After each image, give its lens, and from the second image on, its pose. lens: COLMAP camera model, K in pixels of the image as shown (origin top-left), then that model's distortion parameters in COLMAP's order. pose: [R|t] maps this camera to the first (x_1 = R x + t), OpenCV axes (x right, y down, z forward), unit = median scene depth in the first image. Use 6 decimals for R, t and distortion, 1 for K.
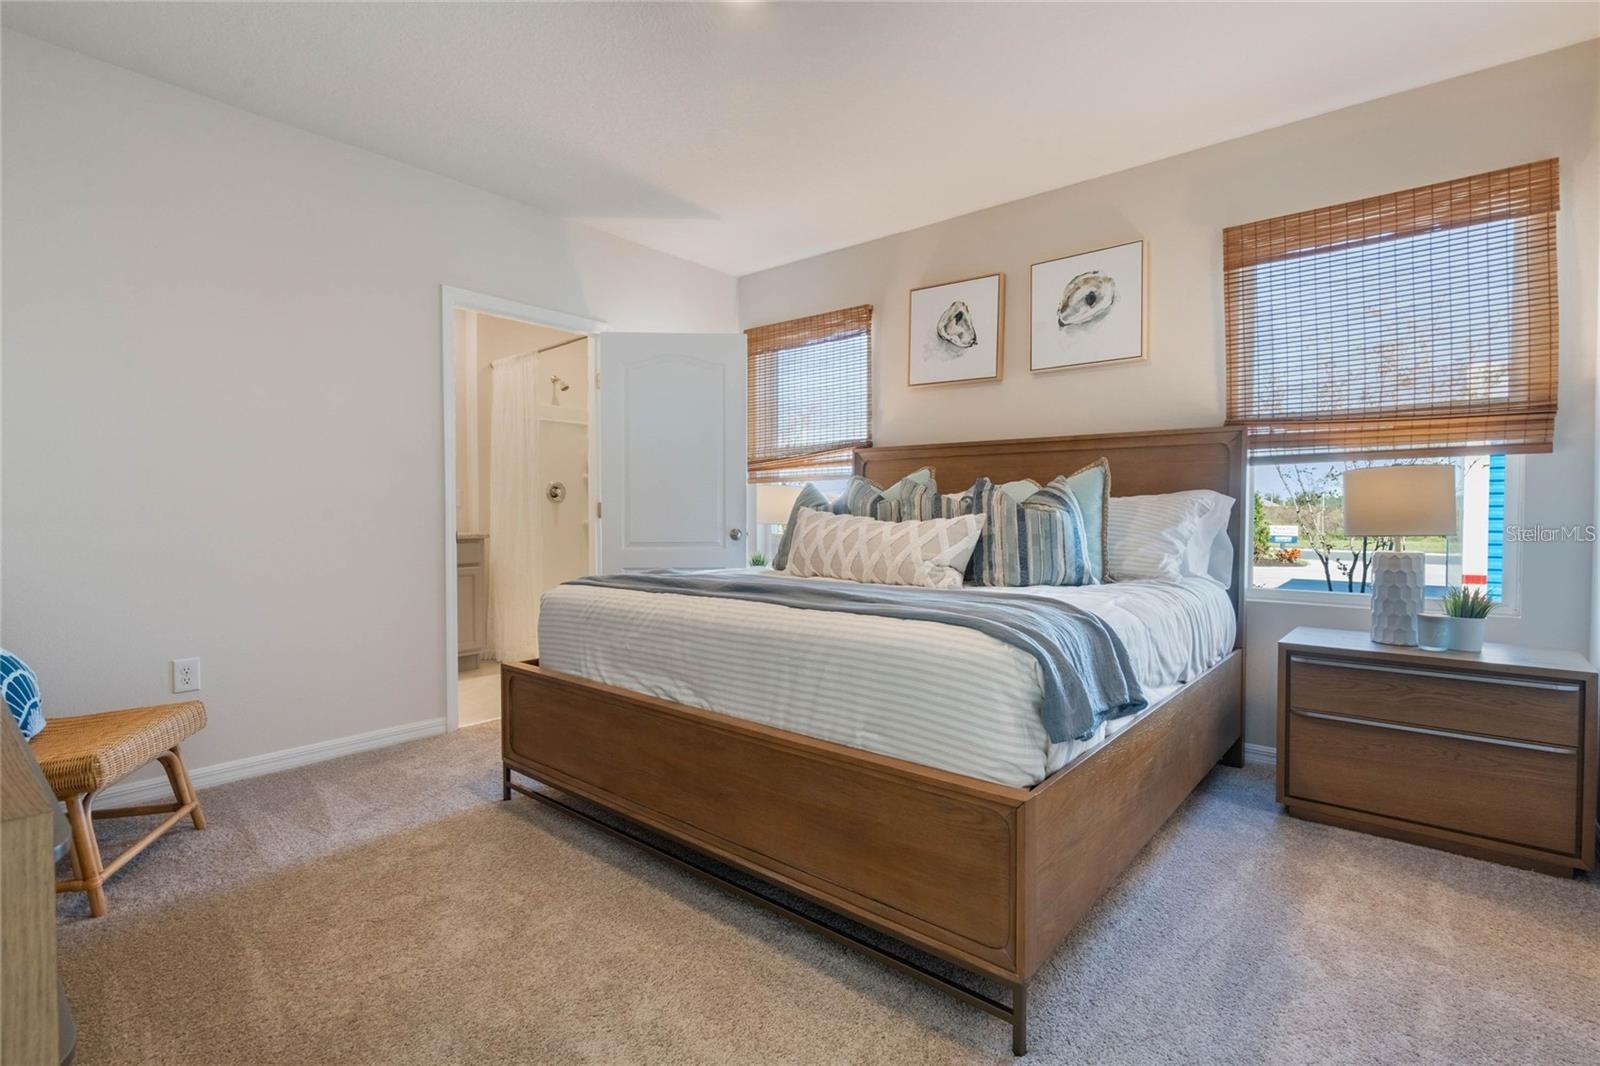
lens RADIAL K [[737.5, 0, 800.0], [0, 737.5, 533.0], [0, 0, 1]] dist [0.001244, 0.001793]
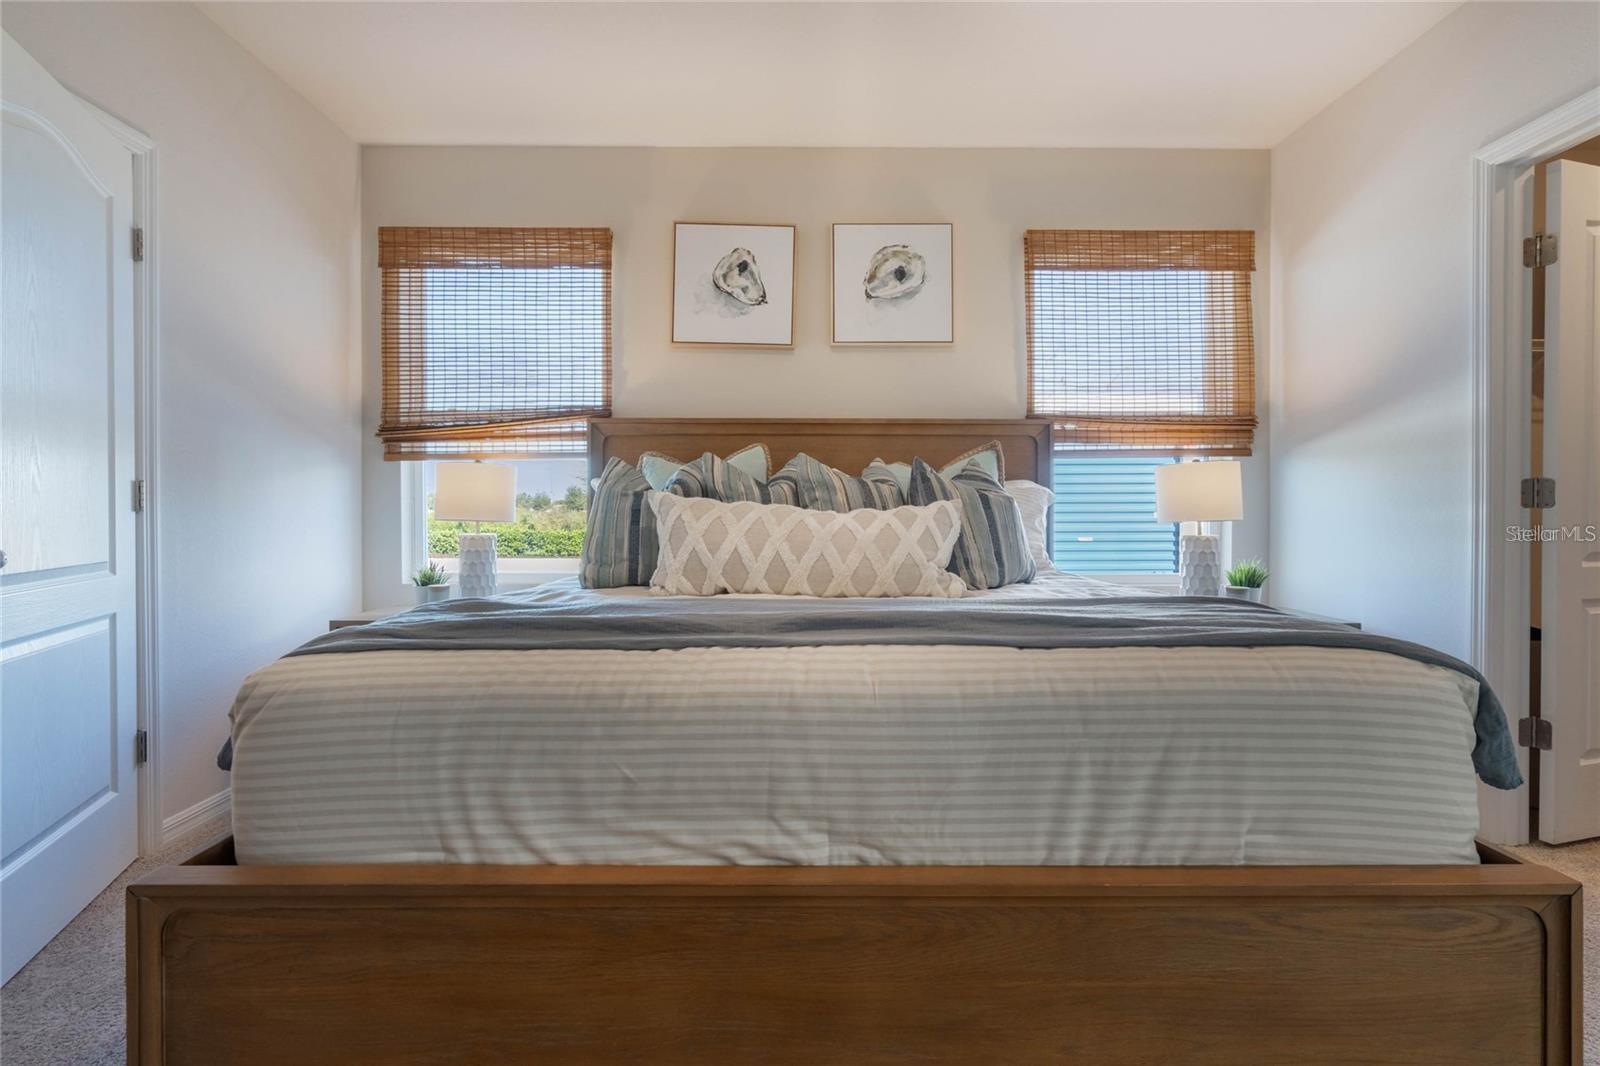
lens RADIAL K [[718.6, 0, 733.3], [0, 718.6, 519.1], [0, 0, 1]] dist [-0.000901, 0.000623]
pose [[0.764223, -0.006671, 0.644918, -0.354330], [0.020482, 0.999693, -0.013930, 0.000600], [-0.644627, 0.023855, 0.764125, 0.450031]]
